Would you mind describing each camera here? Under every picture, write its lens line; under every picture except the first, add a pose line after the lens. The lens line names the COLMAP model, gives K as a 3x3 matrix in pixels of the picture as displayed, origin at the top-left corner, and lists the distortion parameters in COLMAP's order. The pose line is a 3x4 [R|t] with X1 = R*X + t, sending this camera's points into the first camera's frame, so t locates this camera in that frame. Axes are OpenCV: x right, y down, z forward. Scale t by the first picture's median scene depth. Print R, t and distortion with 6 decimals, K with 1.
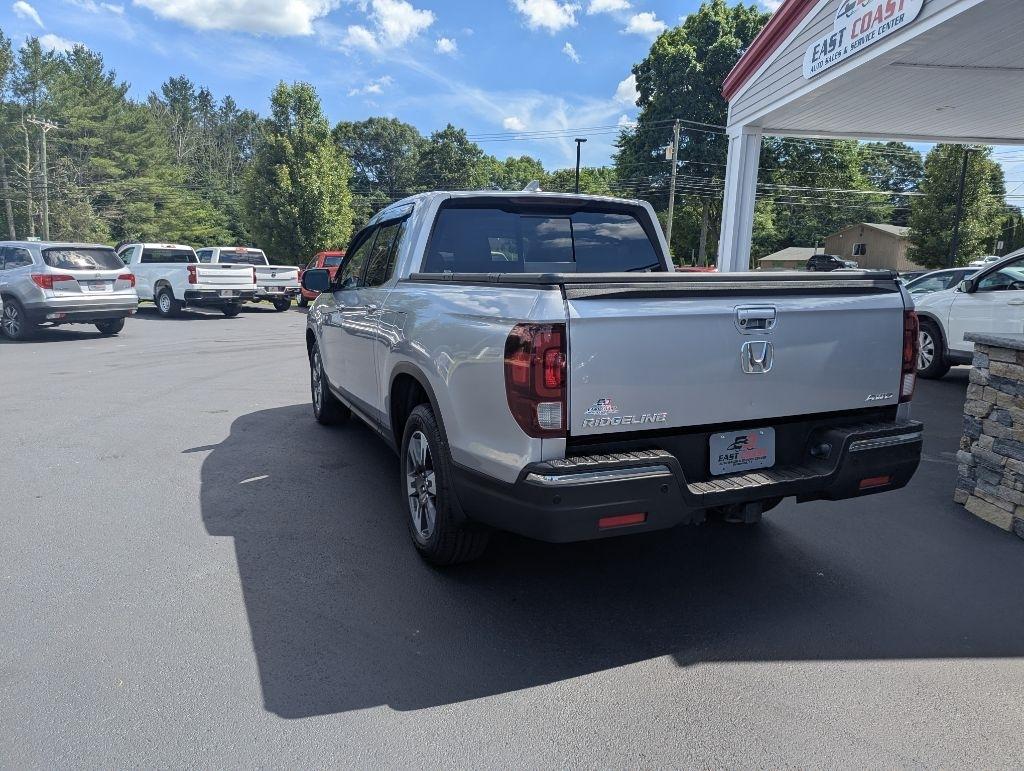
lens RADIAL K [[721.5, 0, 512.6], [0, 721.5, 386.5], [0, 0, 1]] dist [0.055622, -0.046645]
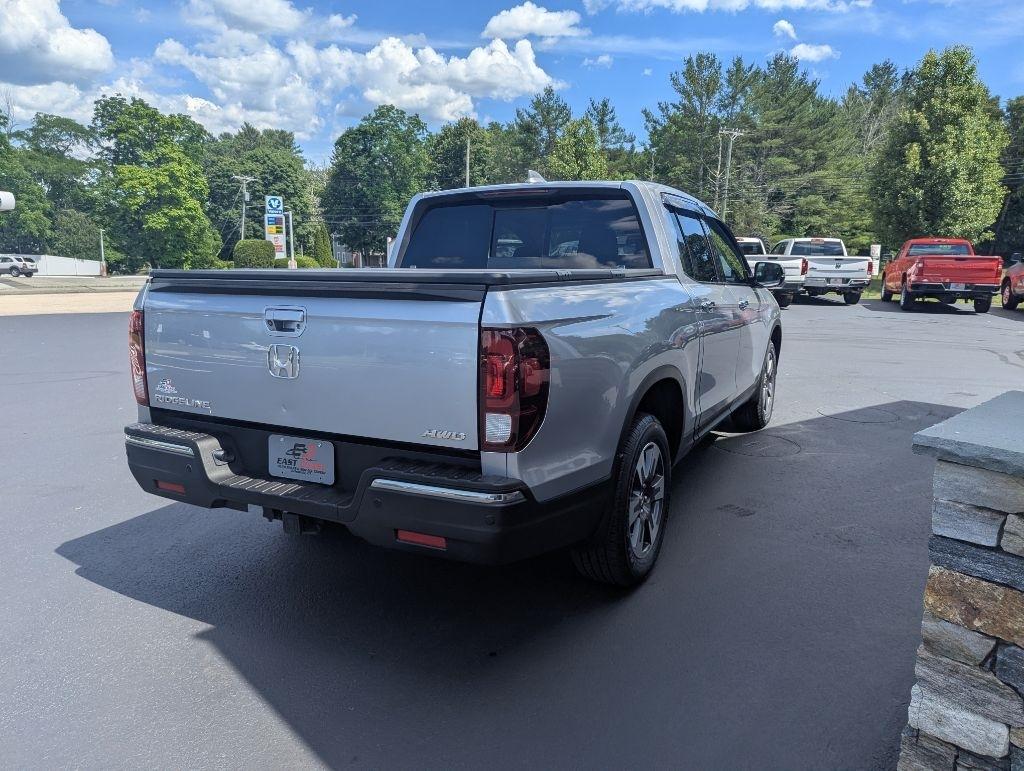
lens RADIAL K [[721.5, 0, 512.8], [0, 721.5, 384.7], [0, 0, 1]] dist [0.055622, -0.046645]
pose [[0.628925, 0.131619, -0.766244, 0.180964], [-0.123335, 0.989976, 0.068818, -0.016161], [0.767621, 0.051223, 0.638854, 0.090008]]
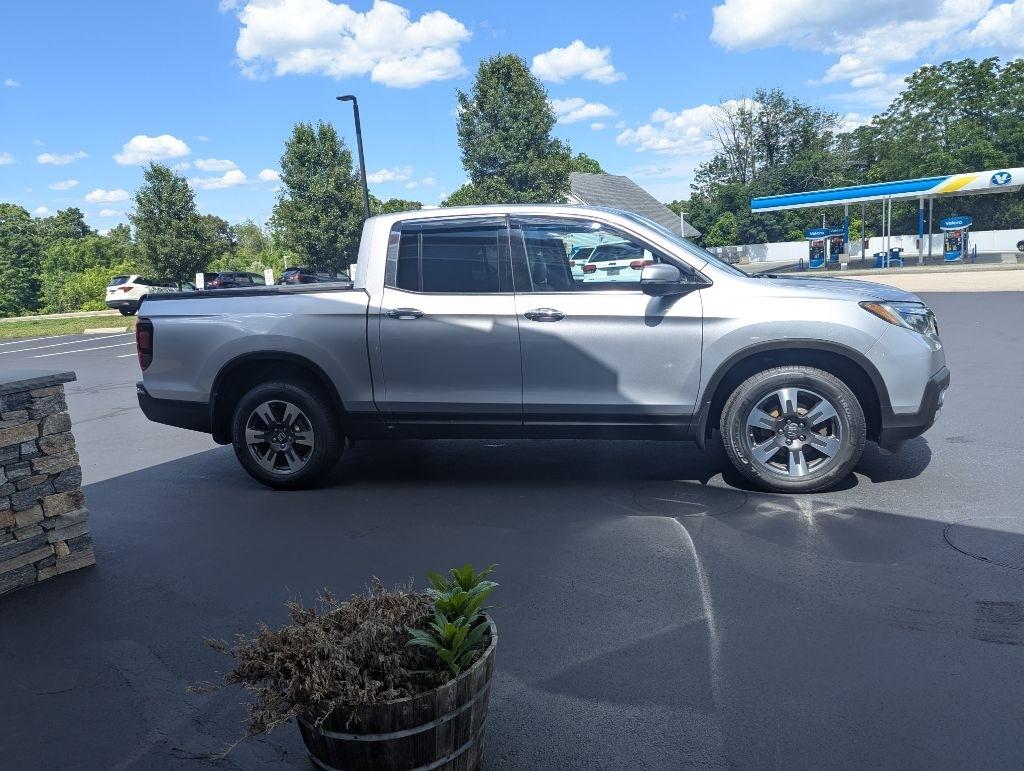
lens RADIAL K [[721.5, 0, 509.7], [0, 721.5, 385.3], [0, 0, 1]] dist [0.055622, -0.046645]
pose [[-0.589181, 0.164396, -0.791100, 0.229389], [-0.073102, 0.964223, 0.254816, -0.073049], [0.804687, 0.207964, -0.556084, 0.436582]]
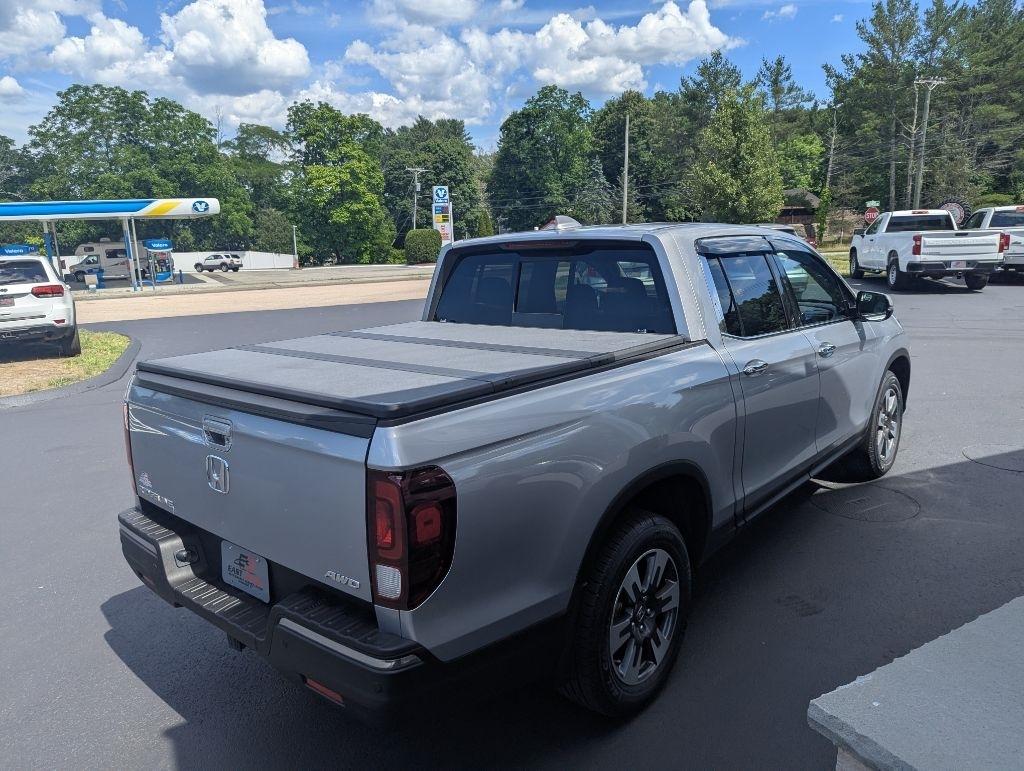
lens RADIAL K [[721.5, 0, 506.2], [0, 721.5, 378.9], [0, 0, 1]] dist [0.055622, -0.046645]
pose [[0.430061, 0.151358, -0.890021, 0.185710], [-0.100905, 0.987727, 0.119217, -0.043980], [0.897143, 0.038537, 0.440056, 0.132360]]
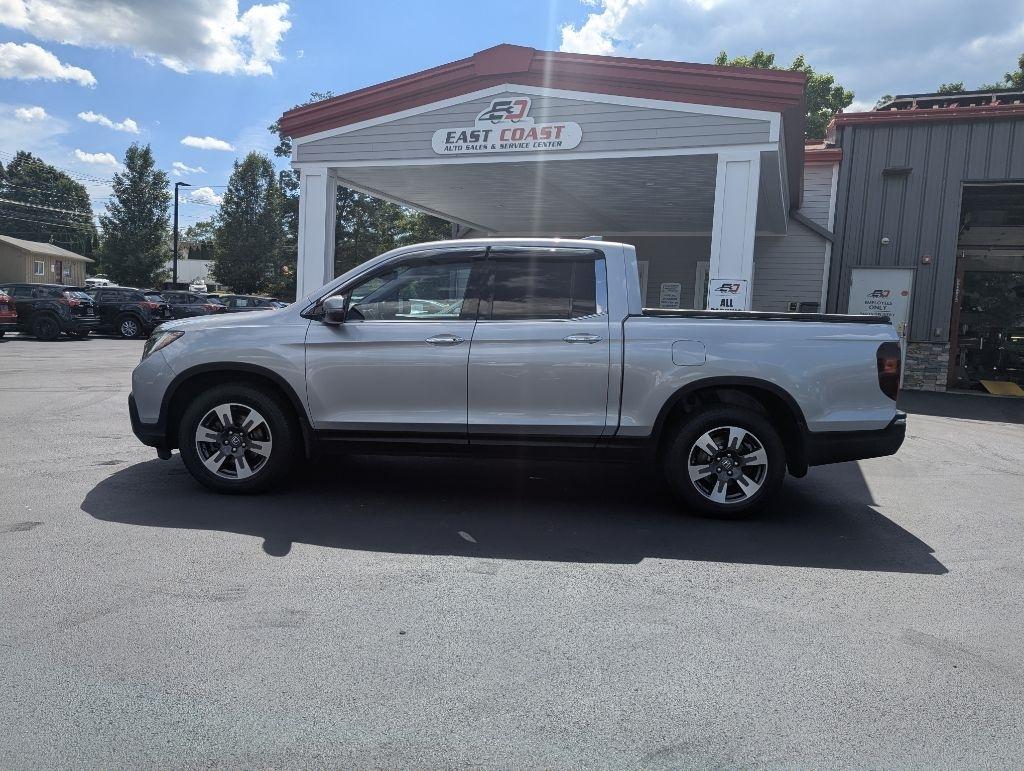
lens RADIAL K [[721.5, 0, 510.8], [0, 721.5, 374.9], [0, 0, 1]] dist [0.055622, -0.046645]
pose [[0.423206, -0.078912, 0.902591, -0.282971], [0.110952, 0.993216, 0.034812, -0.023651], [-0.899214, 0.085411, 0.429090, 0.141363]]
